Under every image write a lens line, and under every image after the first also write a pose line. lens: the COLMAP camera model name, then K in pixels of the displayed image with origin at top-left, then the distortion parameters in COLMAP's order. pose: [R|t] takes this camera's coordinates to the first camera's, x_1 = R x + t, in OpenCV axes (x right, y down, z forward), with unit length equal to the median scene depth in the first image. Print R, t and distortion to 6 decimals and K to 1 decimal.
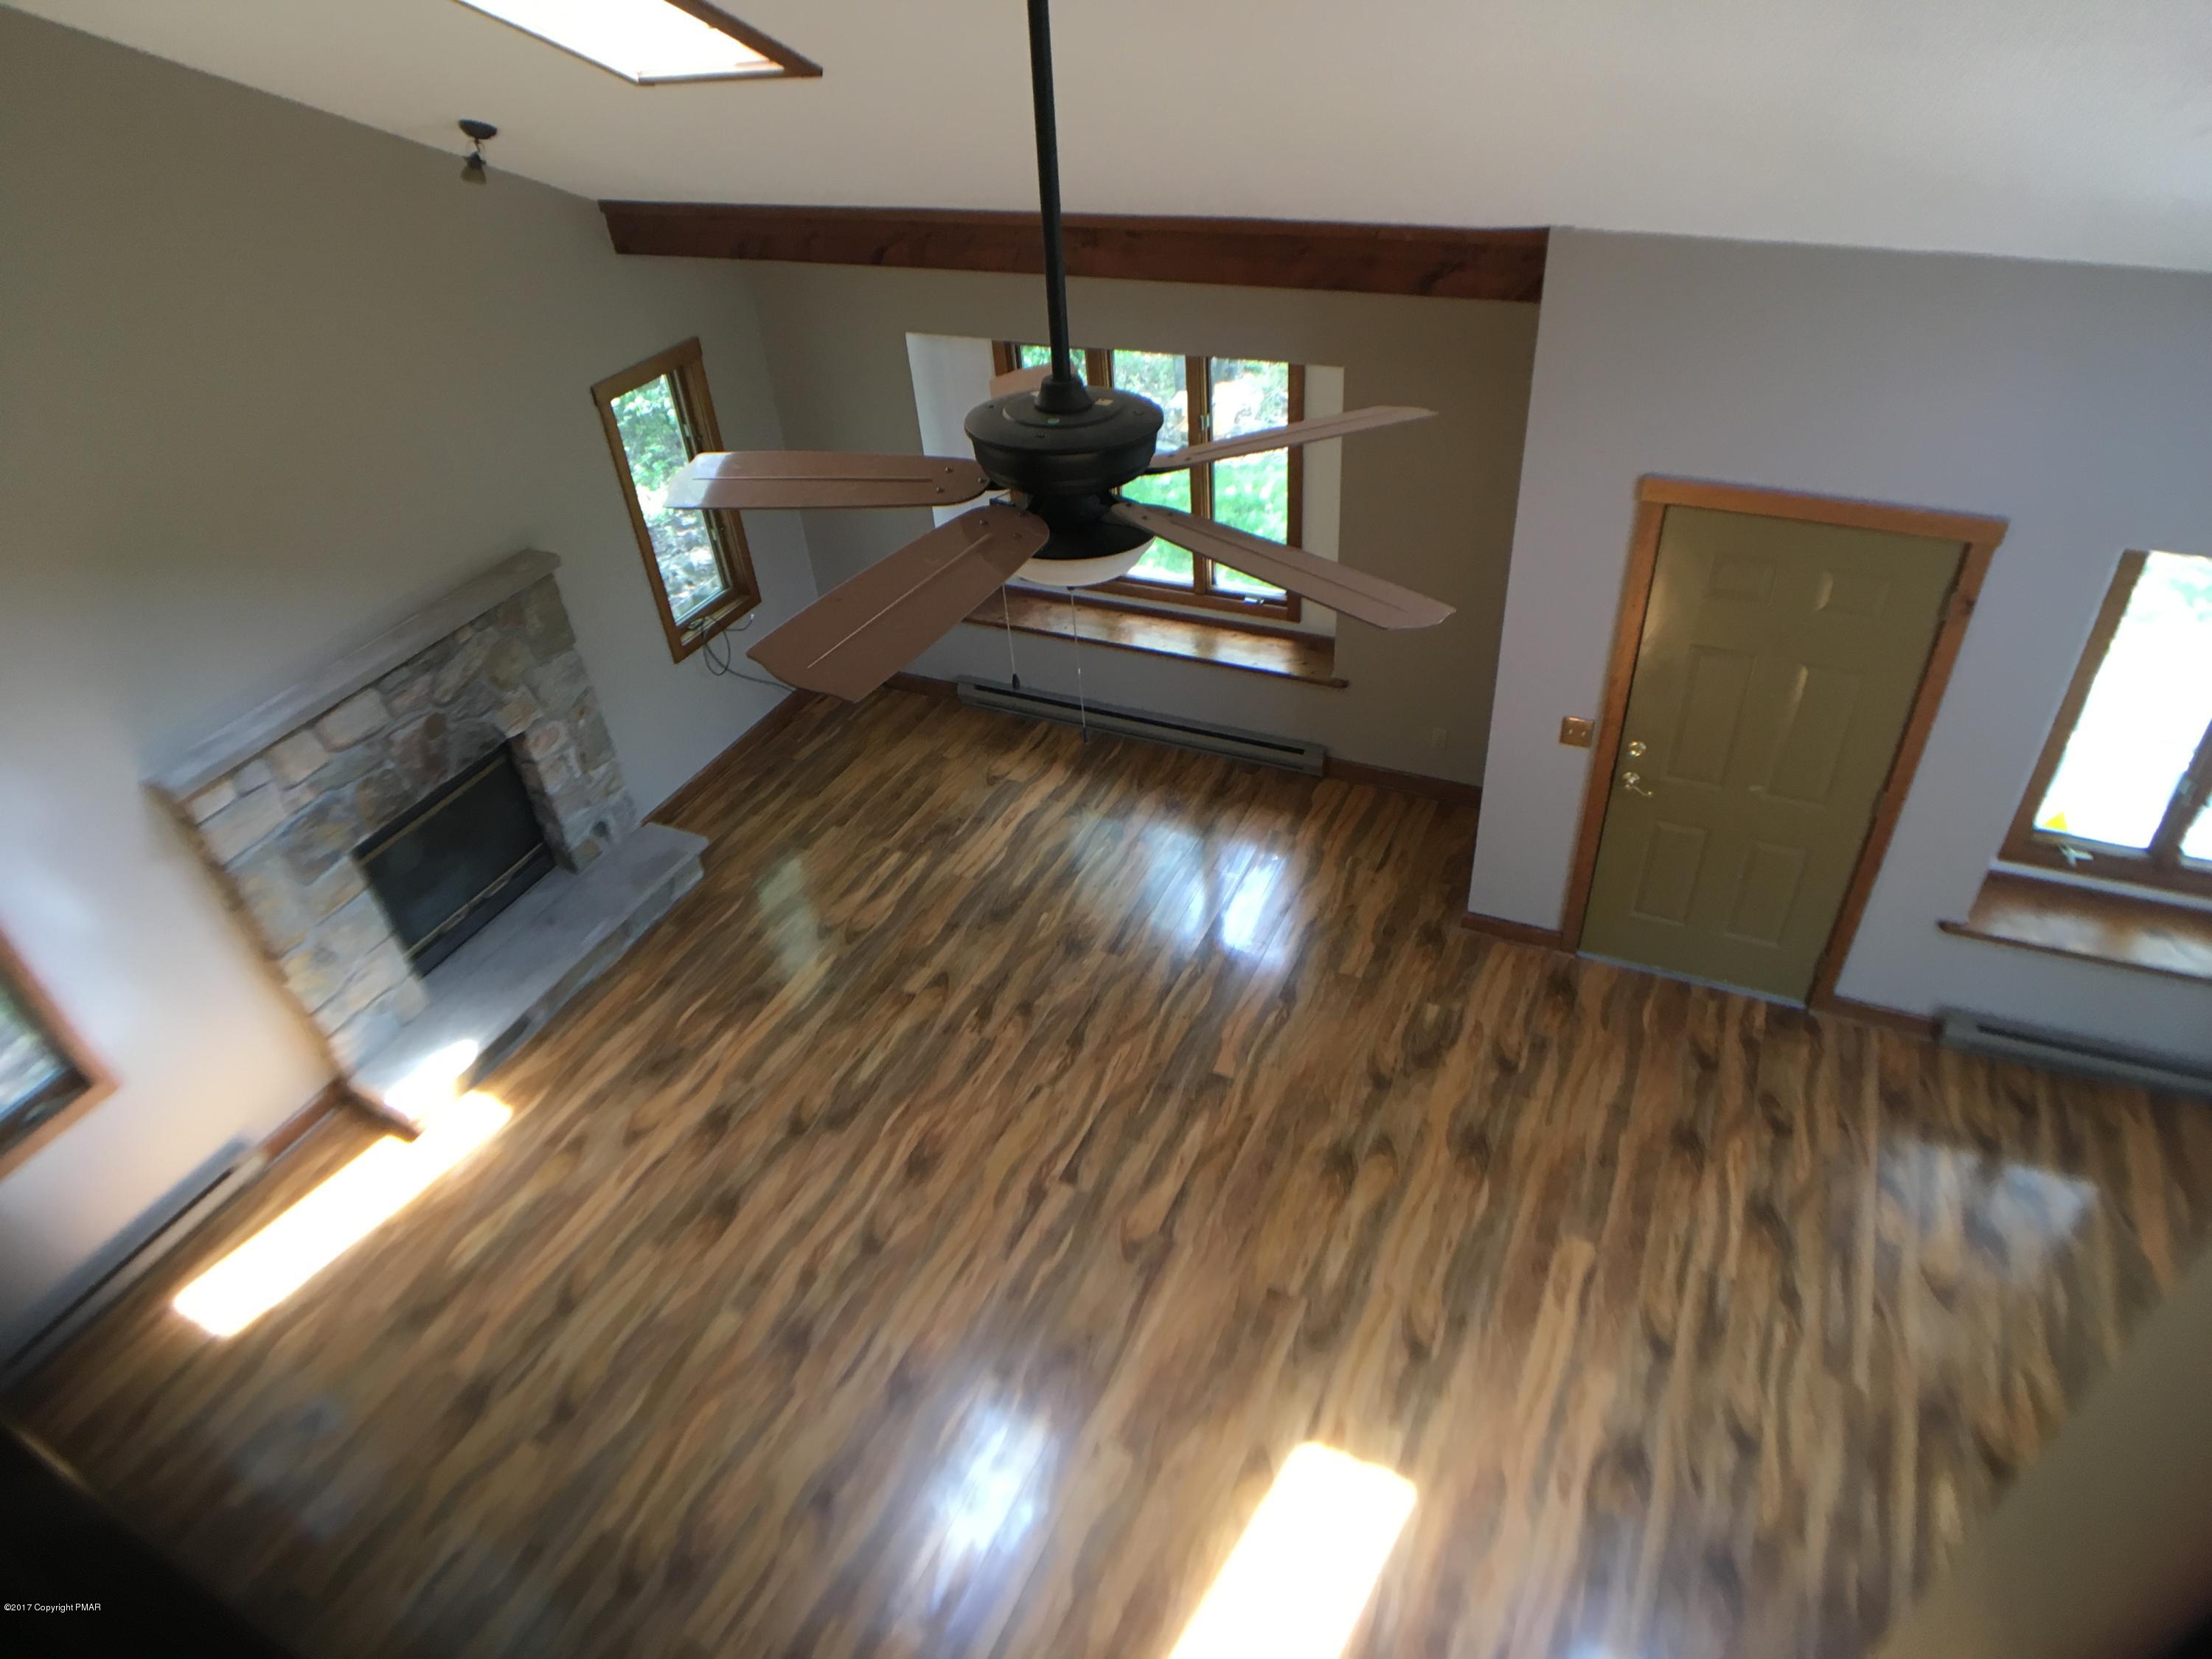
lens RADIAL K [[1303.4, 0, 1090.6], [0, 1303.4, 793.7], [0, 0, 1]] dist [-0.080467, 0.001455]
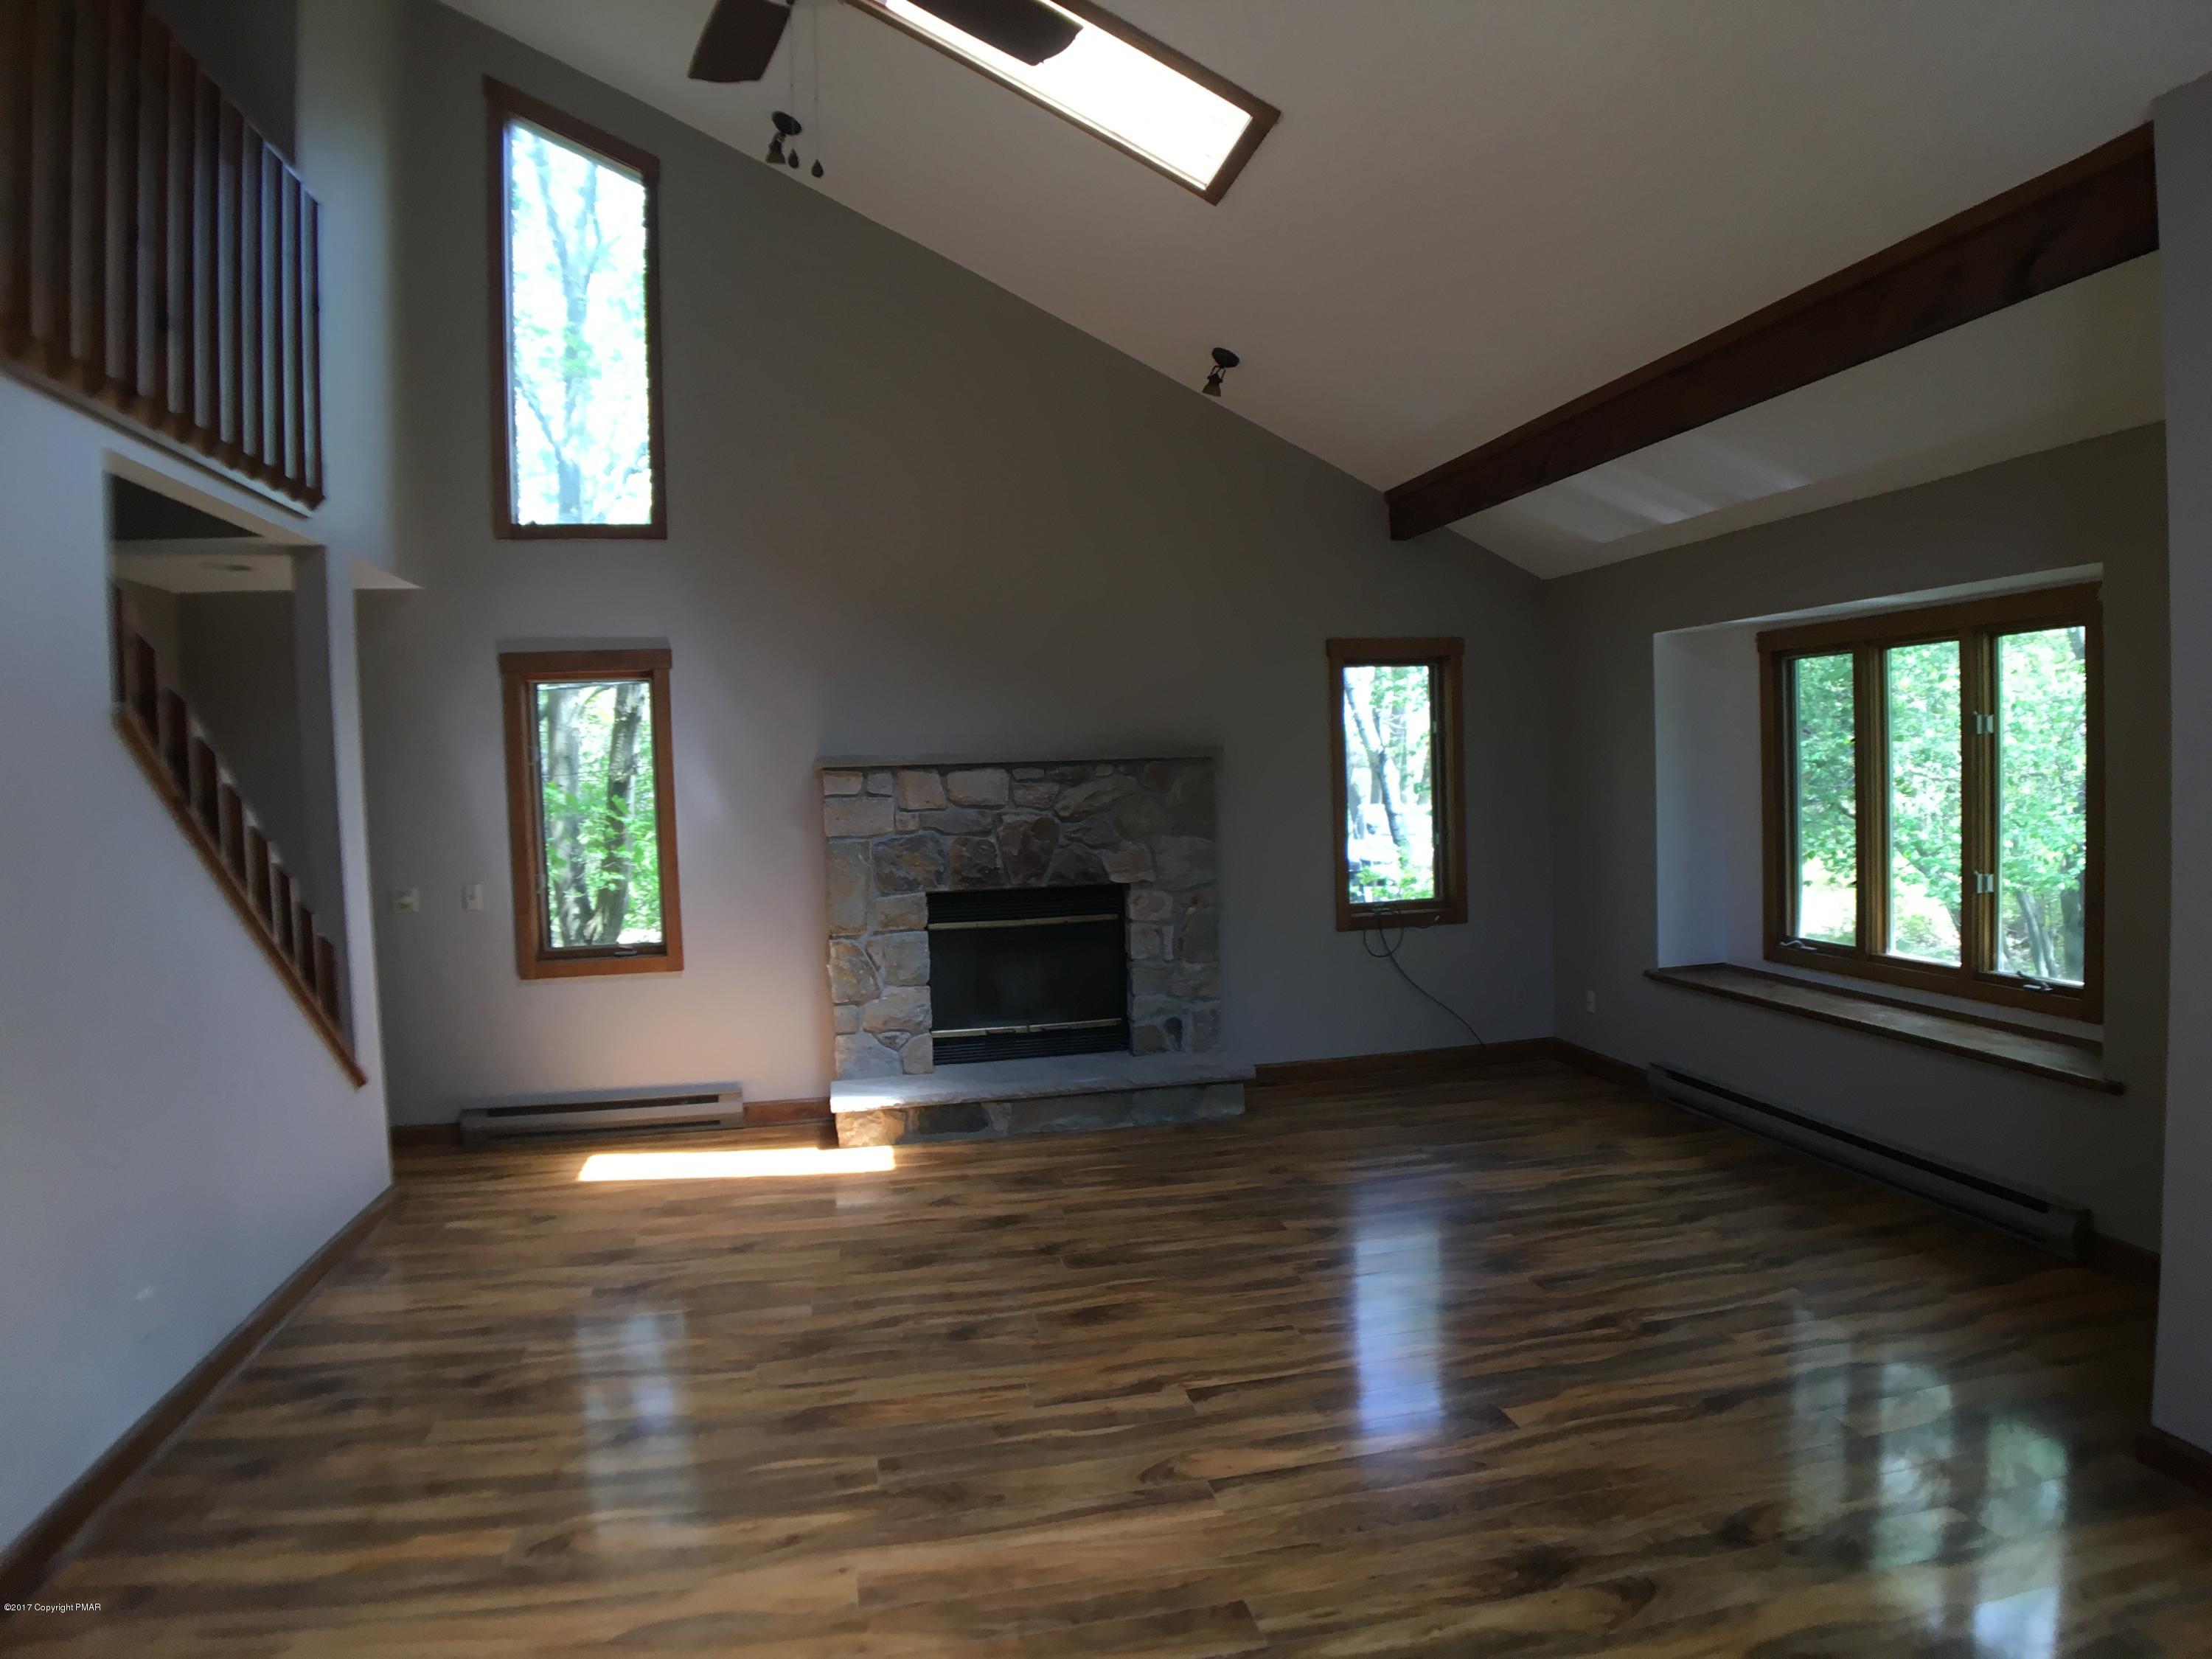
lens RADIAL K [[1323.6, 0, 1118.6], [0, 1323.6, 810.1], [0, 0, 1]] dist [-0.048649, -0.000925]
pose [[0.619459, 0.080185, -0.780923, 0.442149], [-0.471568, 0.833300, -0.288503, 0.241120], [0.627610, 0.546974, 0.554008, 0.387554]]
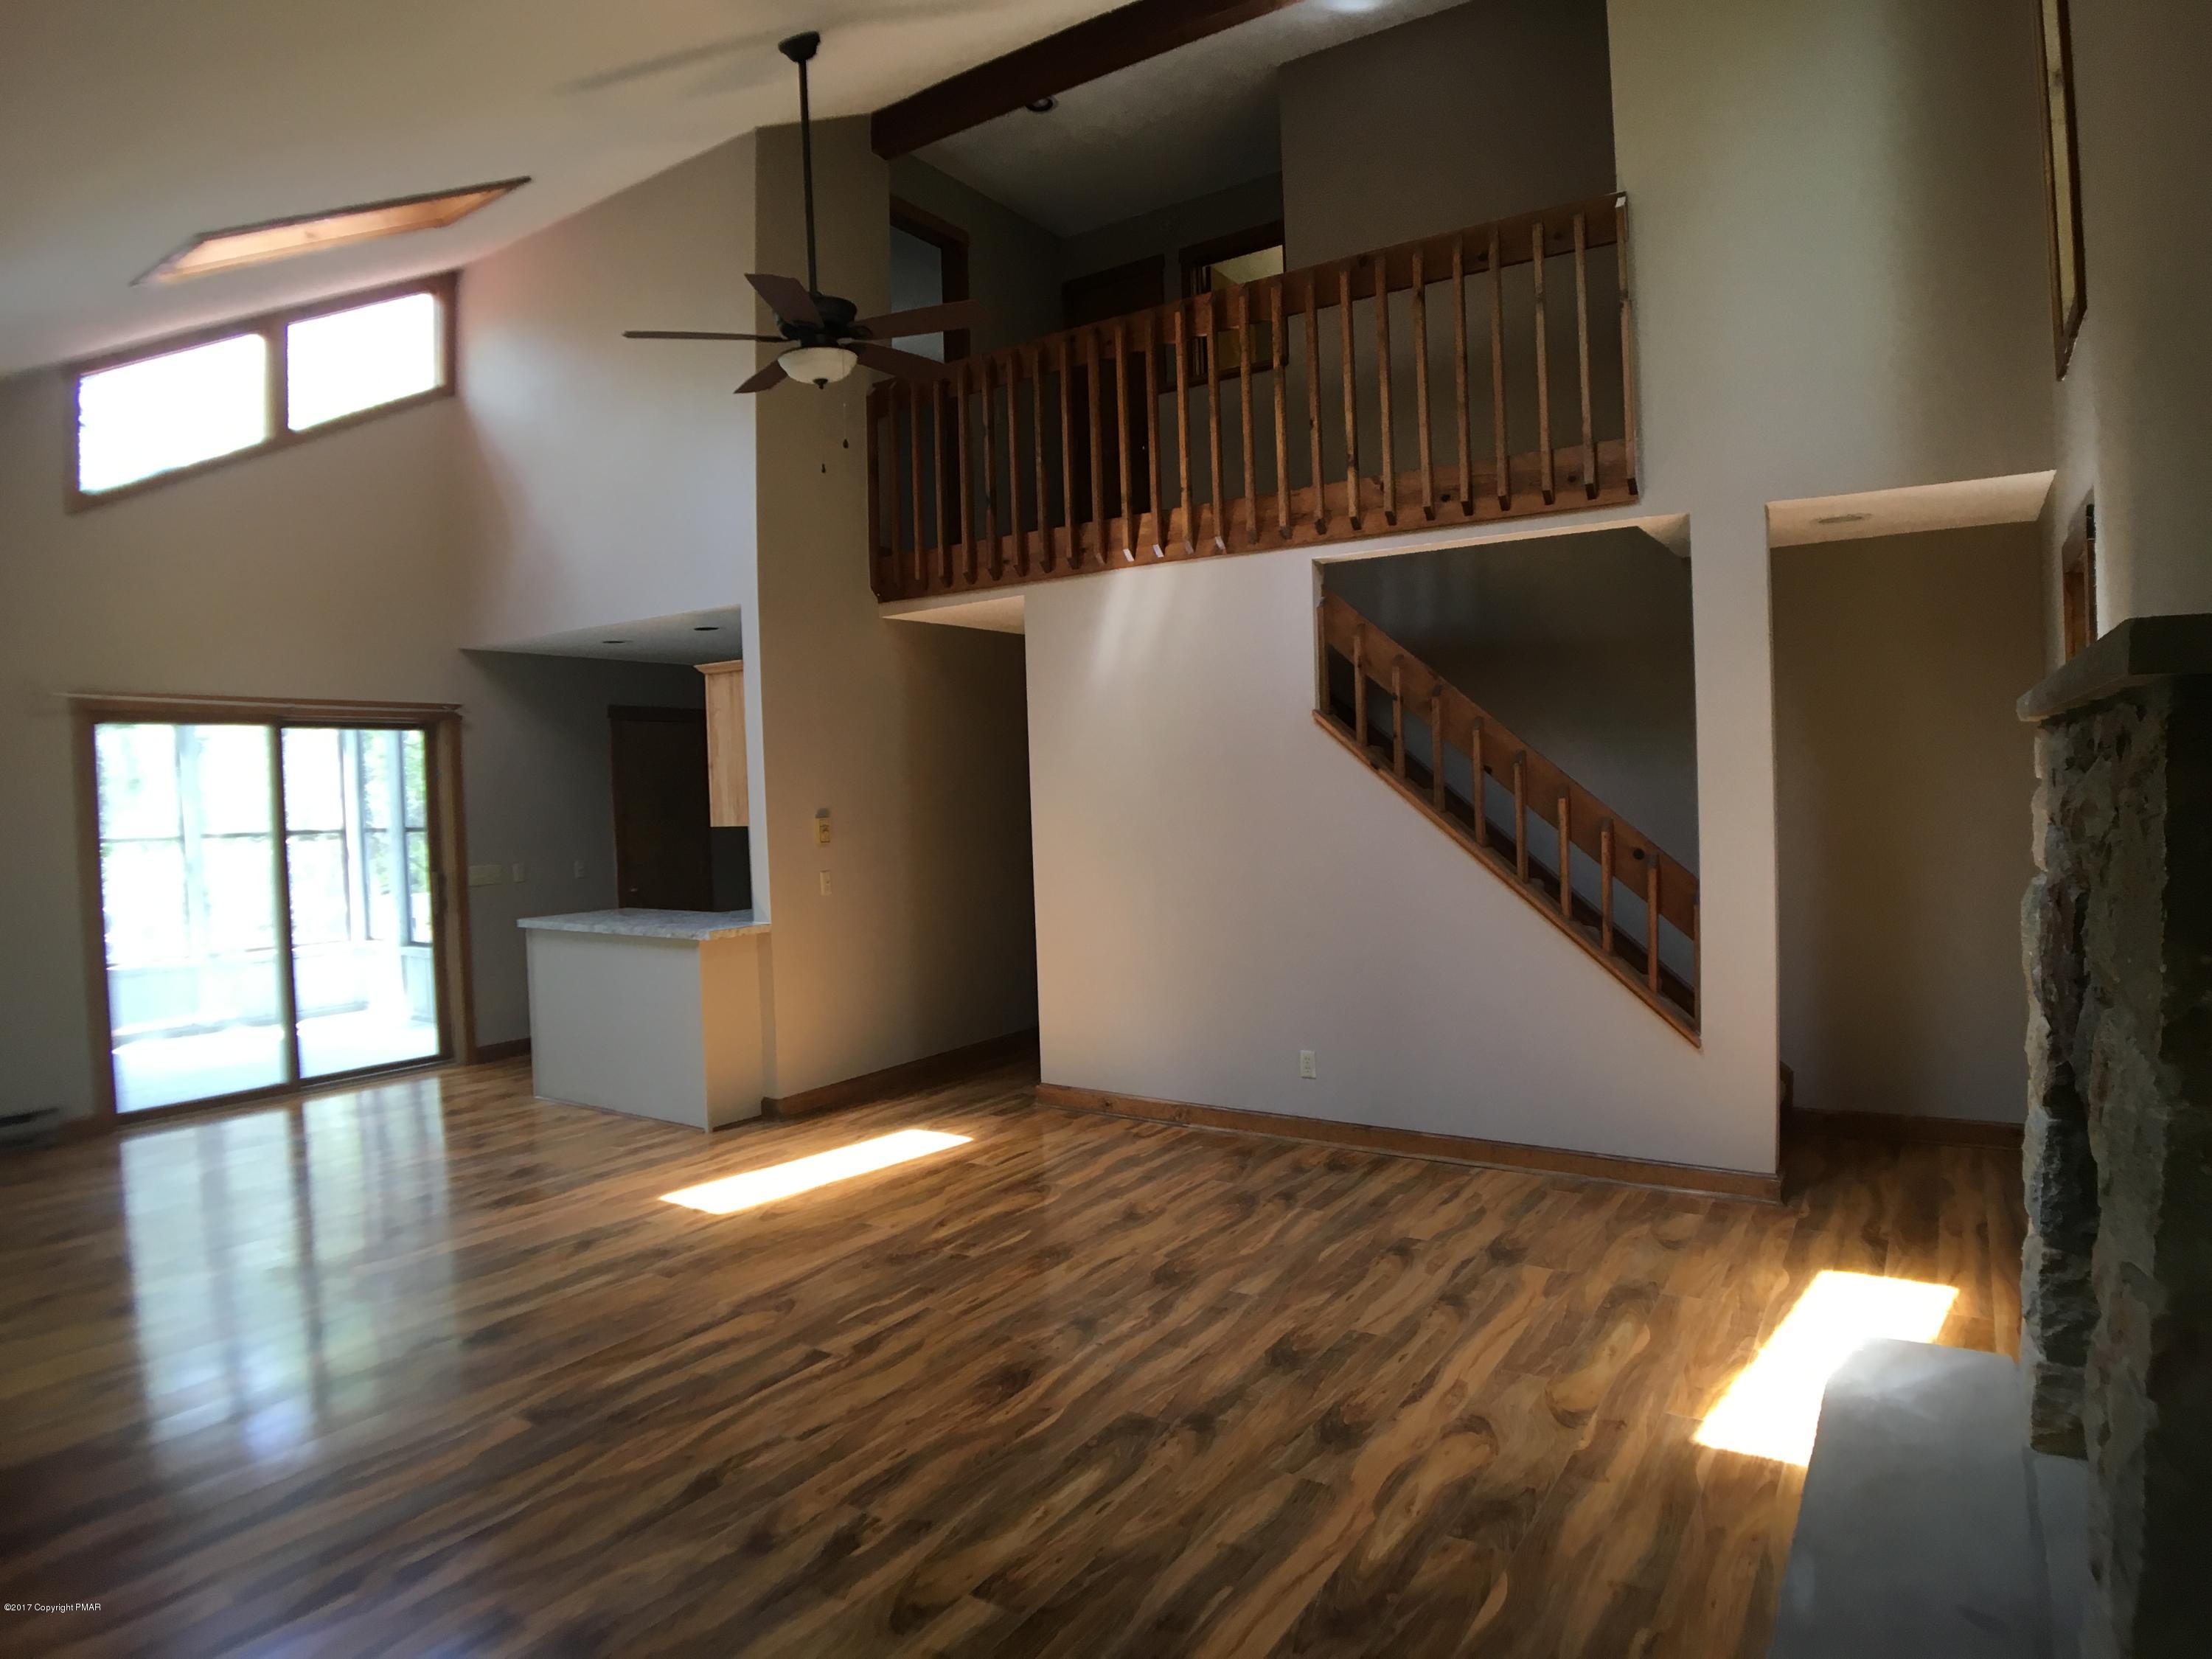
lens RADIAL K [[1288.3, 0, 1106.0], [0, 1288.3, 829.5], [0, 0, 1]] dist [-0.080000, 0.000509]
pose [[-0.986366, 0.091440, 0.136821, -0.286853], [0.156086, 0.783258, 0.601785, -0.329598], [-0.052139, 0.614936, -0.786852, 1.281327]]
